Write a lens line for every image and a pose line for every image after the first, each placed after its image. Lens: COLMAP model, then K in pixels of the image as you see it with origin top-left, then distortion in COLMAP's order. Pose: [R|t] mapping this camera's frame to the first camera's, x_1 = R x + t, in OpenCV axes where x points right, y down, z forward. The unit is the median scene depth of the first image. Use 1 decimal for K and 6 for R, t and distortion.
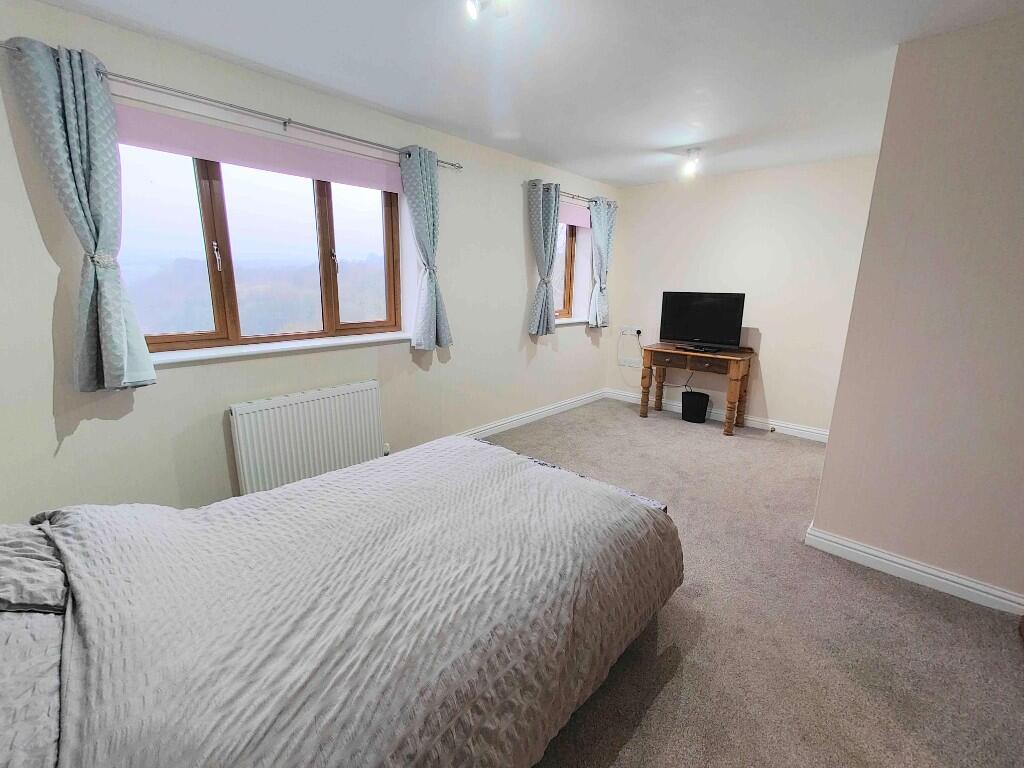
lens RADIAL K [[452.7, 0, 510.3], [0, 452.7, 380.0], [0, 0, 1]] dist [0.010865, 0.000159]
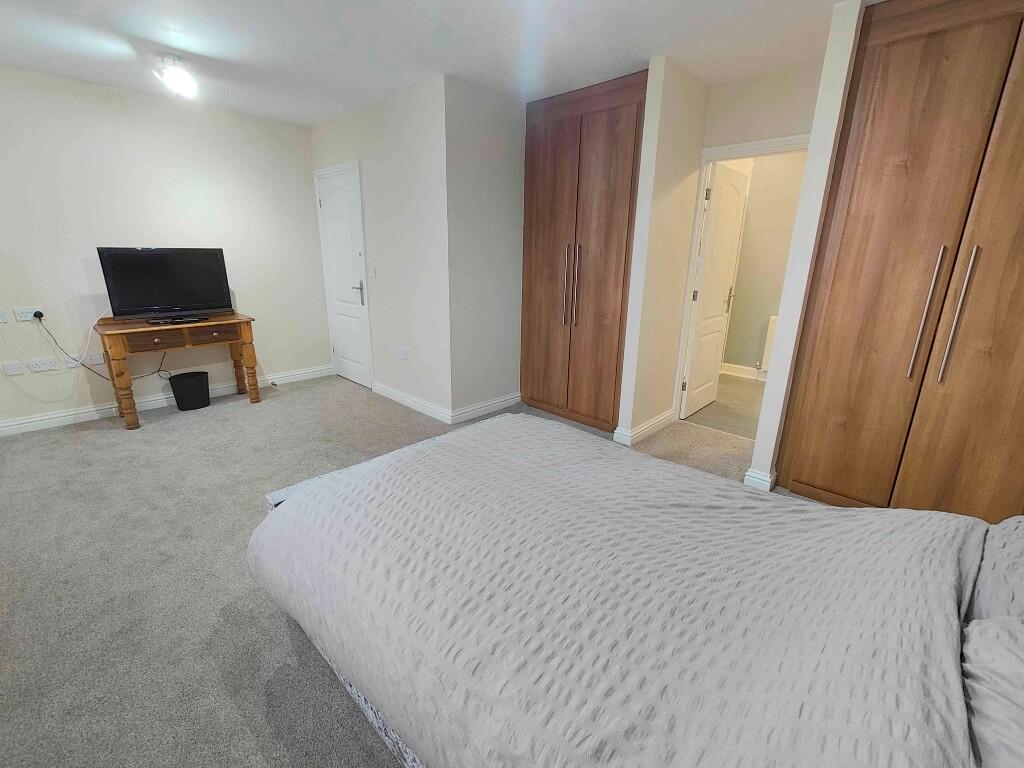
lens RADIAL K [[452.7, 0, 507.4], [0, 452.7, 382.5], [0, 0, 1]] dist [0.010865, 0.000159]
pose [[0.031949, -0.294933, 0.954984, -0.382533], [0.205093, 0.937074, 0.282540, -0.074656], [-0.978221, 0.186833, 0.090427, 0.382014]]
